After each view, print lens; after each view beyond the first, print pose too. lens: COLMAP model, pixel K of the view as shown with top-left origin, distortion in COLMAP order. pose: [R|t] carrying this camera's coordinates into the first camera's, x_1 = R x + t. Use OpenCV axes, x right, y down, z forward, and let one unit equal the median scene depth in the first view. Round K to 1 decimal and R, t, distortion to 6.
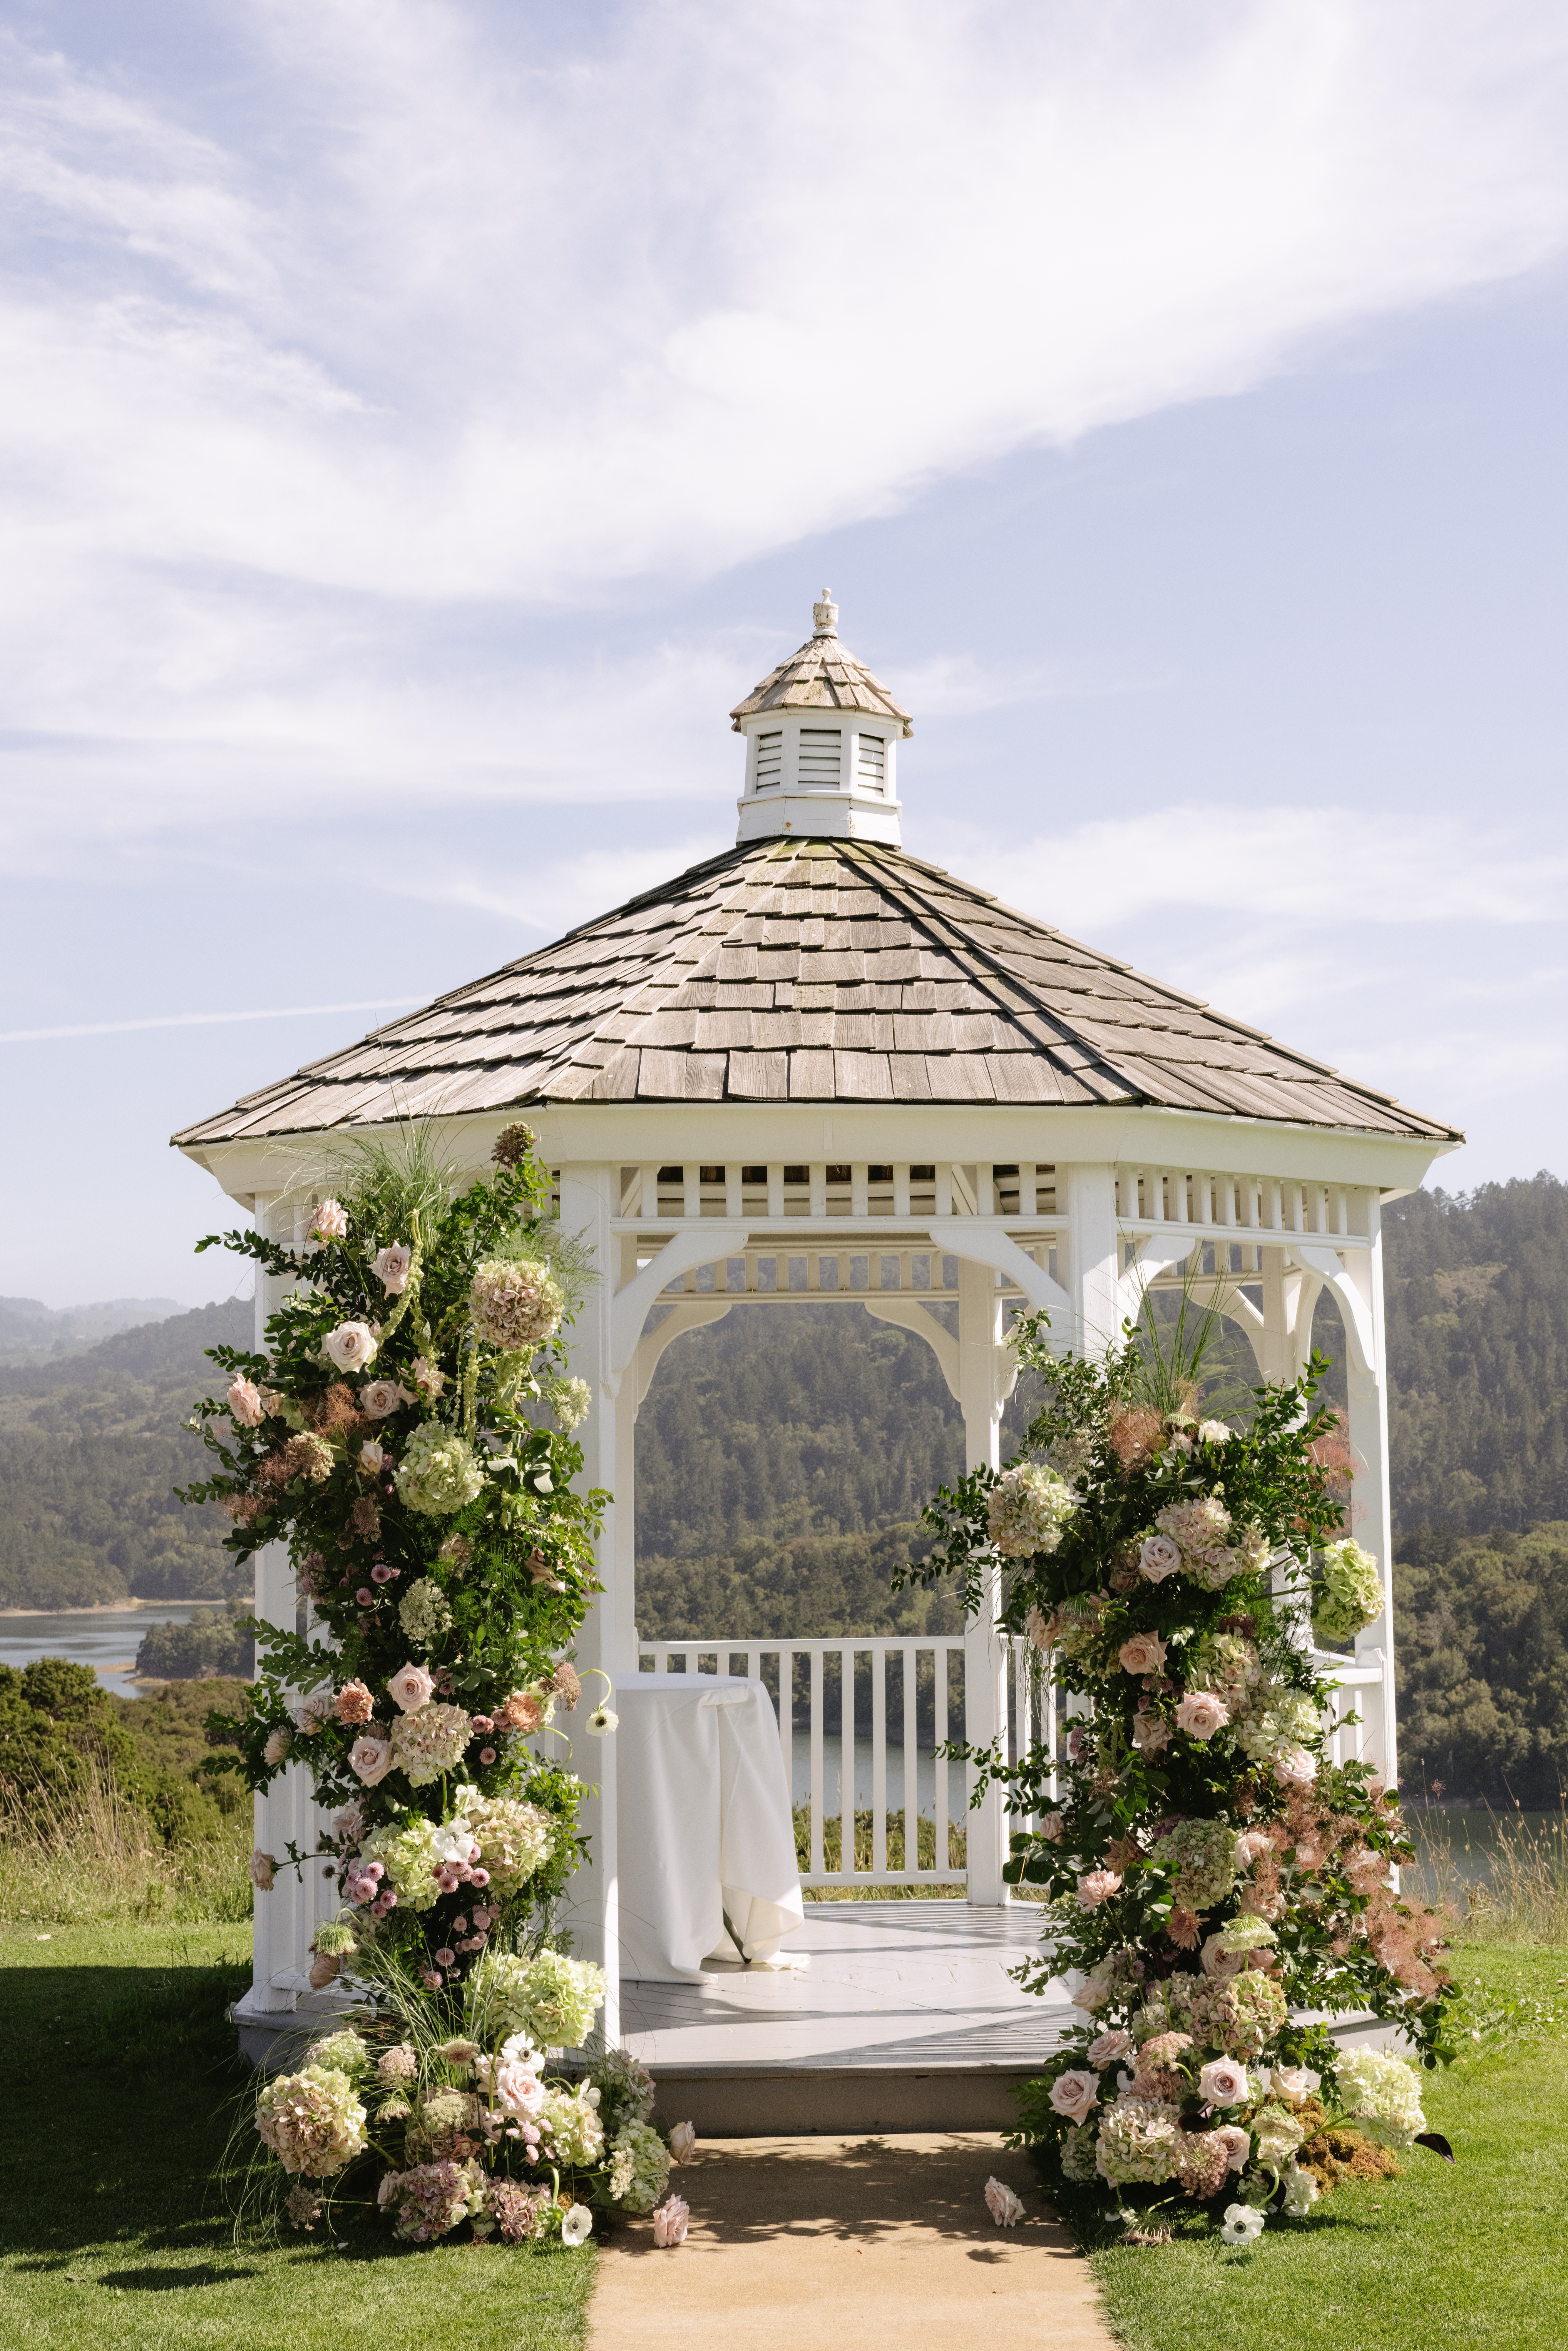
lens RADIAL K [[3303.7, 0, 776.2], [0, 3303.7, 1161.7], [0, 0, 1]] dist [0.009731, 0.000000]
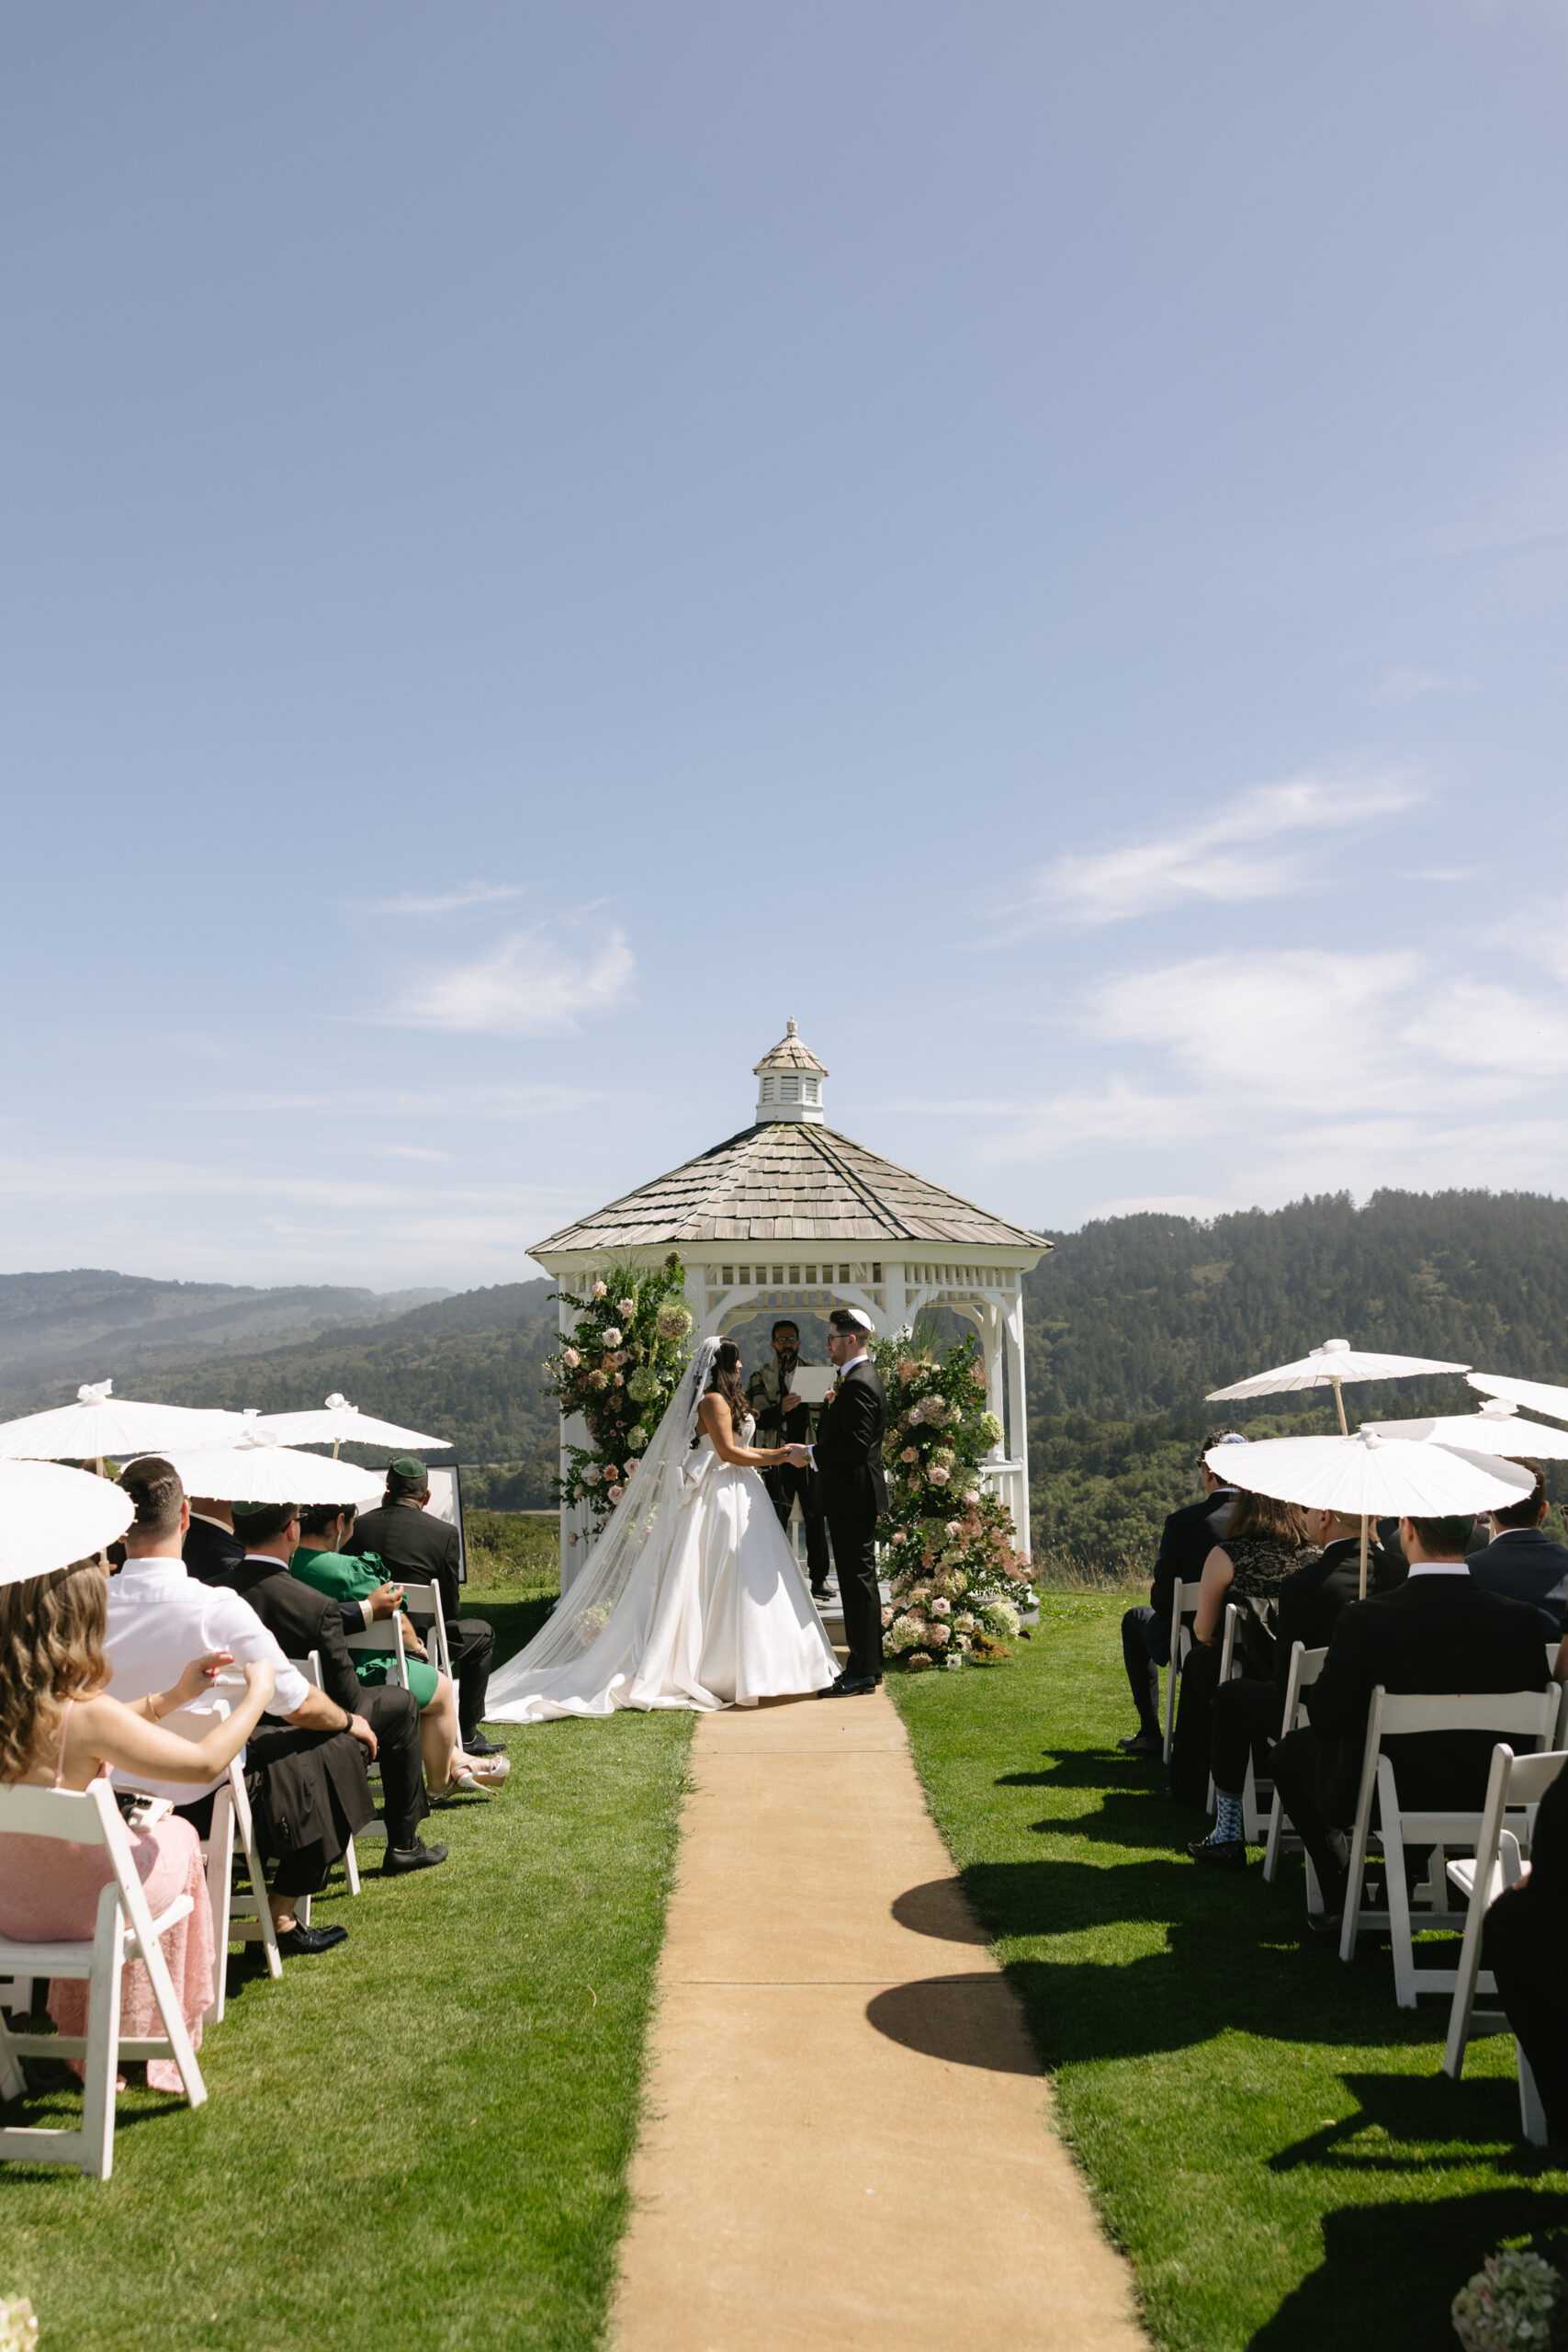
lens RADIAL K [[2268.4, 0, 711.9], [0, 2268.4, 1109.4], [0, 0, 1]] dist [0.000607, 0.000000]
pose [[0.998926, -0.010080, -0.045218, 0.036199], [0.008751, 0.999526, -0.029507, -0.067682], [0.045494, 0.029079, 0.998541, -0.763062]]
